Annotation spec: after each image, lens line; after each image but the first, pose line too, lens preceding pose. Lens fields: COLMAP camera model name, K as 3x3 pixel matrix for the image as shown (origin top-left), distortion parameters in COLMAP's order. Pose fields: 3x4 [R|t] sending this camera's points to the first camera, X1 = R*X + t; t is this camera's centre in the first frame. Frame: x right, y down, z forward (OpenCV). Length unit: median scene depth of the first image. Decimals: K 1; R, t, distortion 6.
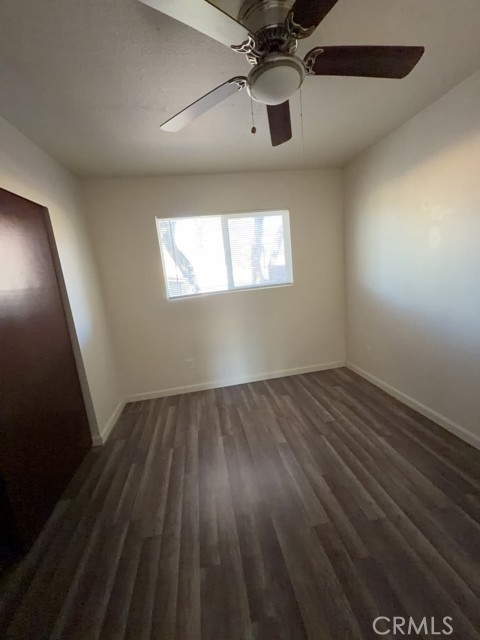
lens RADIAL K [[252.2, 0, 238.3], [0, 252.2, 318.4], [0, 0, 1]] dist [0.001024, -0.000138]
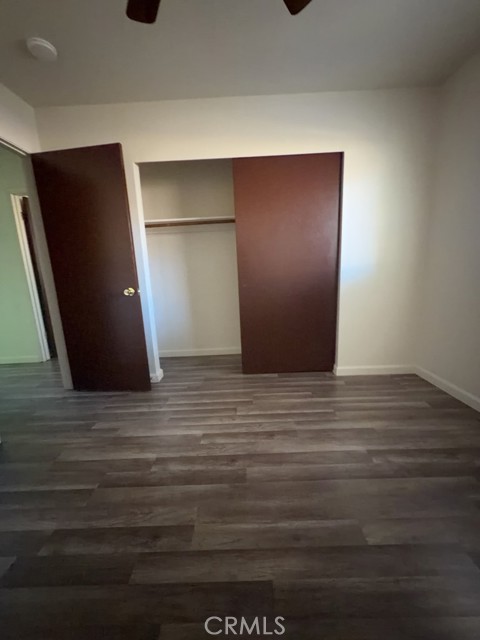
lens RADIAL K [[252.2, 0, 245.2], [0, 252.2, 321.4], [0, 0, 1]] dist [0.001024, -0.000138]
pose [[-0.145335, 0.294494, -0.944537, 0.687205], [-0.129510, 0.940797, 0.313256, -0.028320], [0.980869, 0.167854, -0.098591, 0.930176]]
